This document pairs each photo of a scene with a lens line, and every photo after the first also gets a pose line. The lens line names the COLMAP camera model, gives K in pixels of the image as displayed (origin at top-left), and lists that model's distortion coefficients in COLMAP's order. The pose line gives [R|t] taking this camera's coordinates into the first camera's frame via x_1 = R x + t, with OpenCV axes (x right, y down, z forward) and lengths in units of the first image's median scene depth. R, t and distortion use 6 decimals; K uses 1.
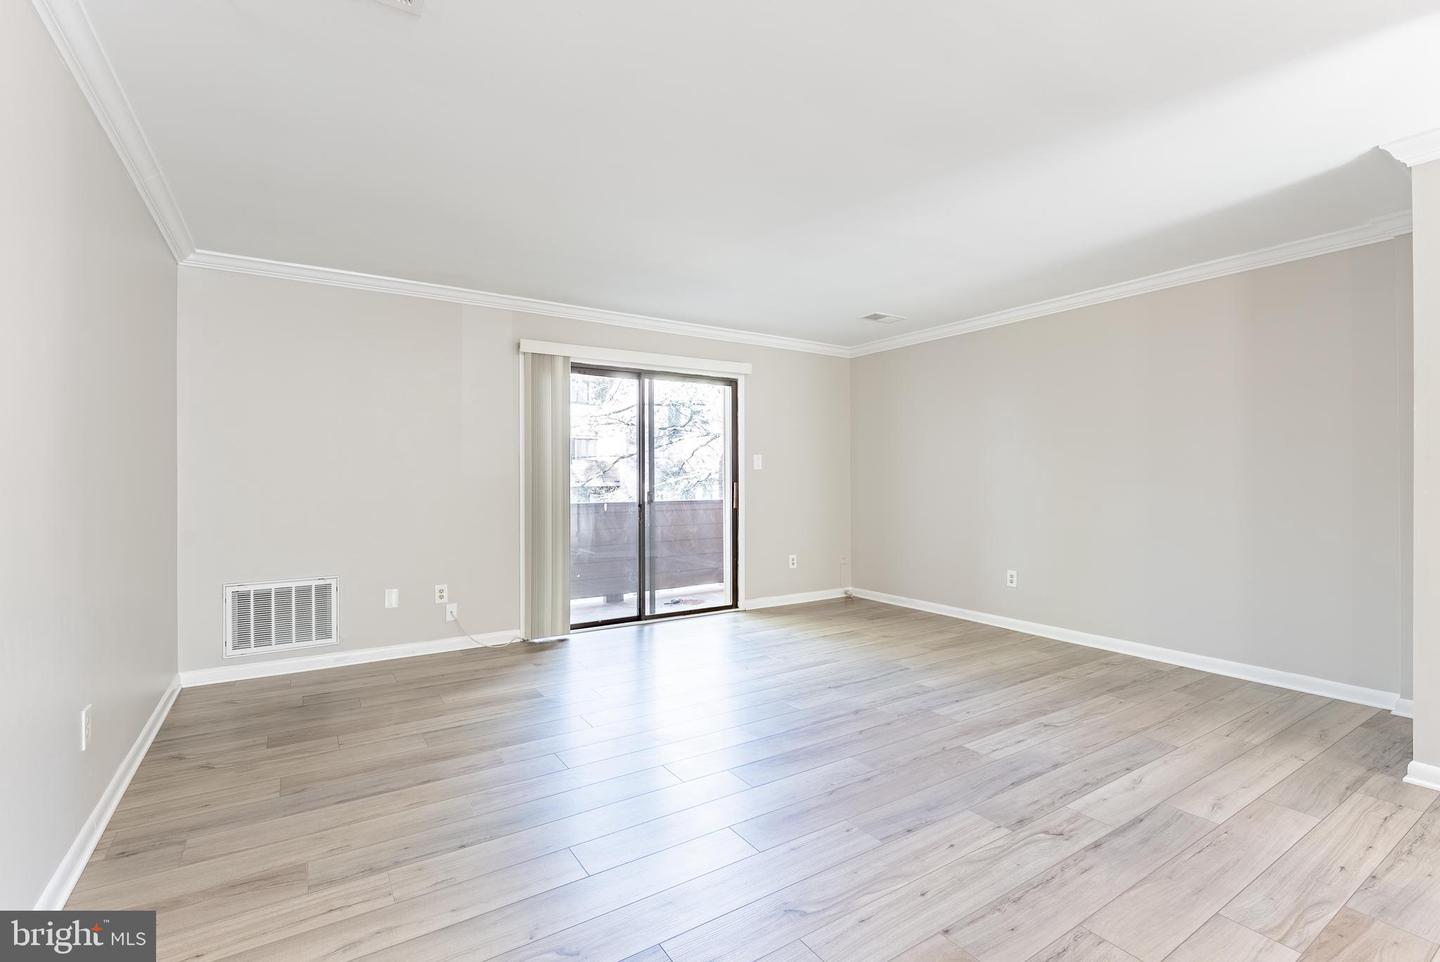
lens RADIAL K [[650.6, 0, 715.6], [0, 650.6, 473.9], [0, 0, 1]] dist [-0.002991, -0.000352]
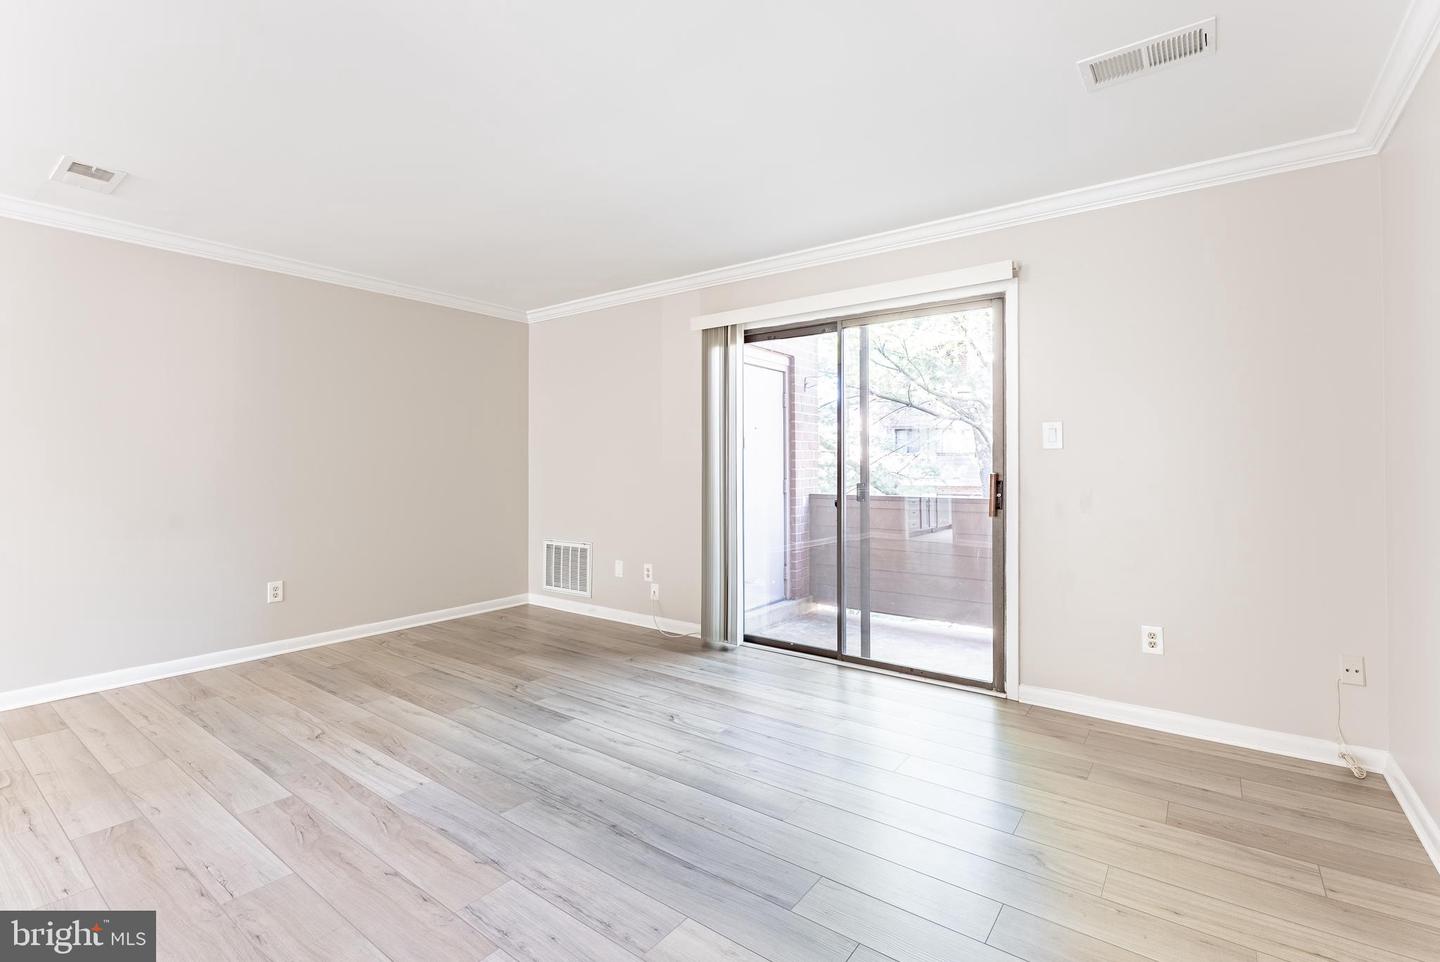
lens RADIAL K [[650.6, 0, 715.6], [0, 650.6, 473.9], [0, 0, 1]] dist [-0.002991, -0.000352]
pose [[0.350006, 0.015016, -0.936627, 0.785701], [0.005780, 0.999818, 0.018189, 0.003784], [0.936729, -0.011780, 0.349856, 0.931197]]
